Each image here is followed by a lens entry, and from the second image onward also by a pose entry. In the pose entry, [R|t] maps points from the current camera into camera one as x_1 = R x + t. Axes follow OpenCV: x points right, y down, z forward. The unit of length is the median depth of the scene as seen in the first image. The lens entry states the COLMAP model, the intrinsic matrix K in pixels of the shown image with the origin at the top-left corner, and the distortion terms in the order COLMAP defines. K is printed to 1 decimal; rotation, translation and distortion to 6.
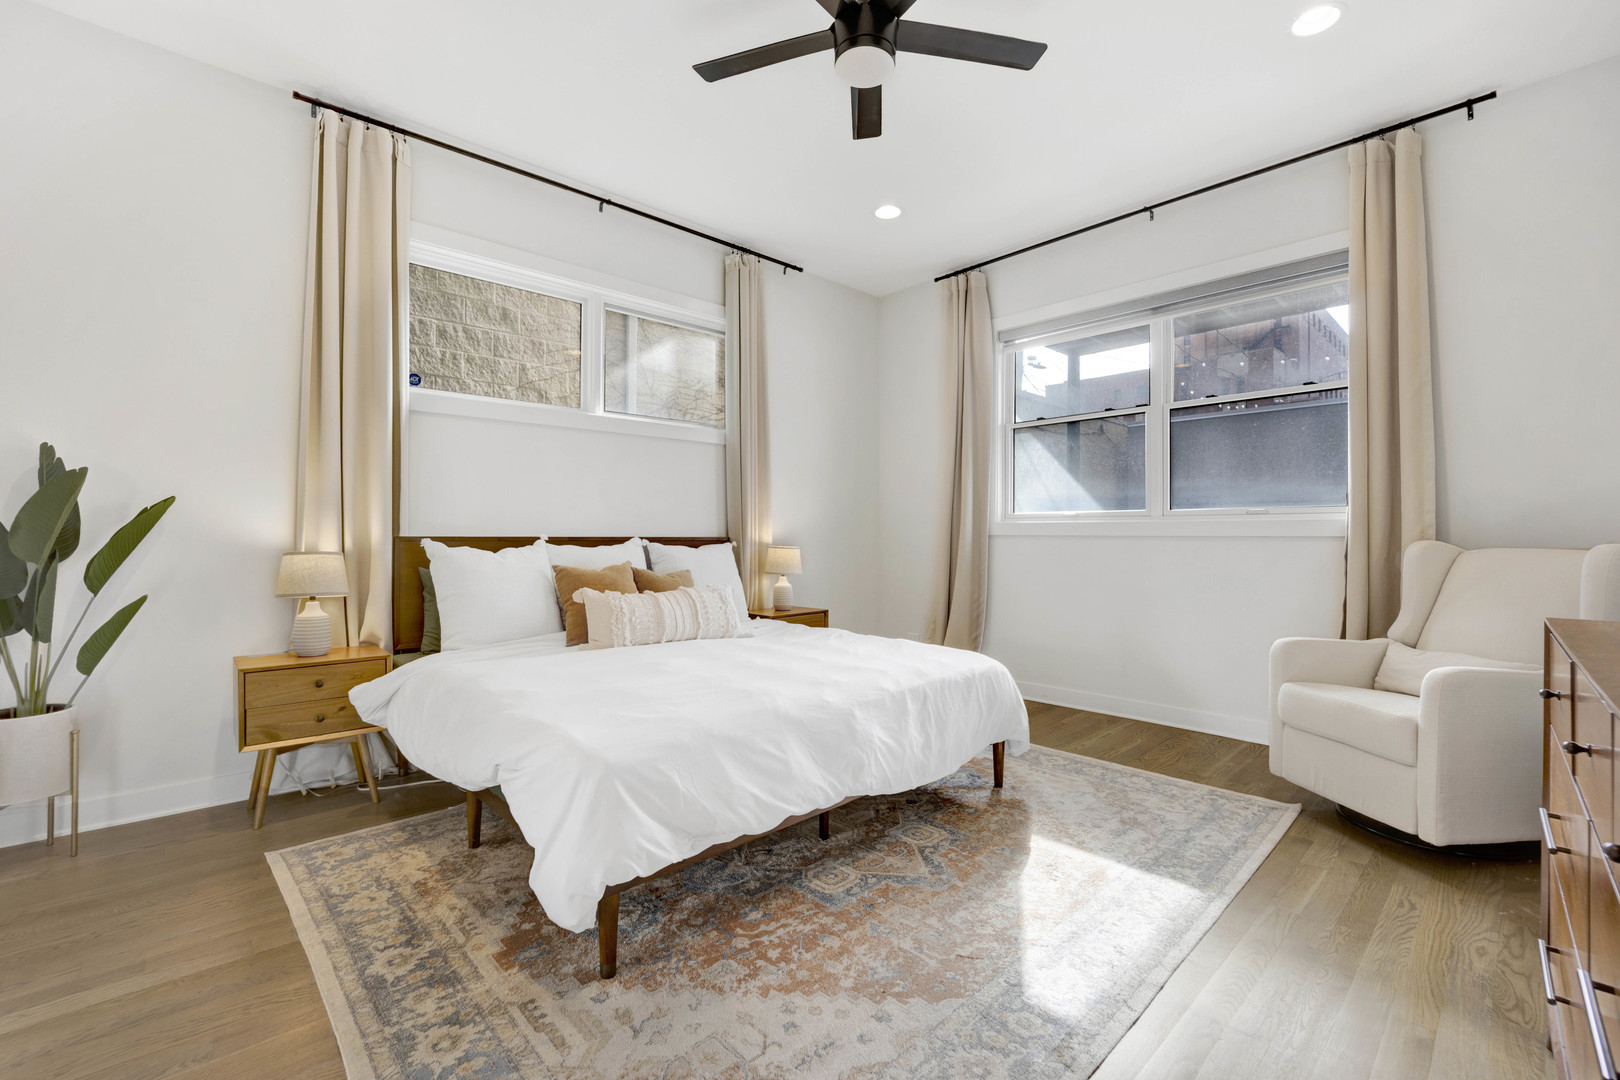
lens RADIAL K [[694.4, 0, 818.2], [0, 694.4, 532.9], [0, 0, 1]] dist [-0.024850, -0.000933]
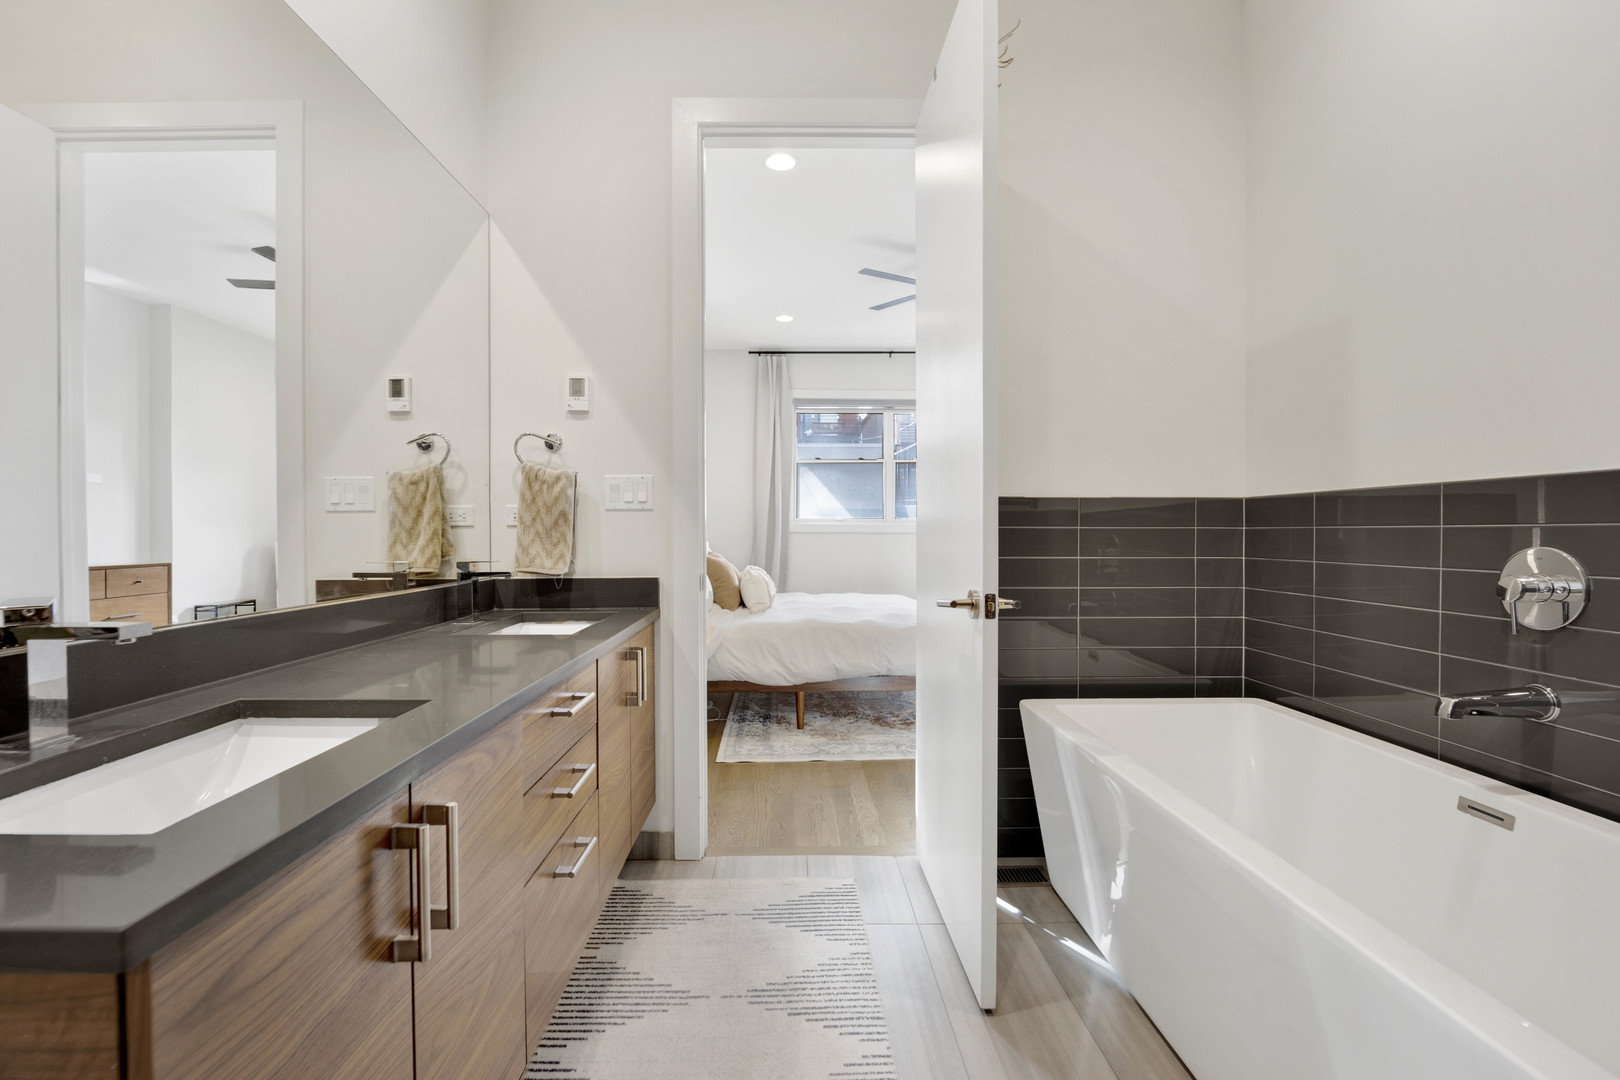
lens RADIAL K [[694.4, 0, 807.0], [0, 694.4, 533.5], [0, 0, 1]] dist [-0.024850, -0.000933]
pose [[0.655502, -0.003665, 0.755185, -1.758657], [-0.001108, 0.999982, 0.005814, -0.005206], [-0.755193, -0.004648, 0.655486, -0.066938]]
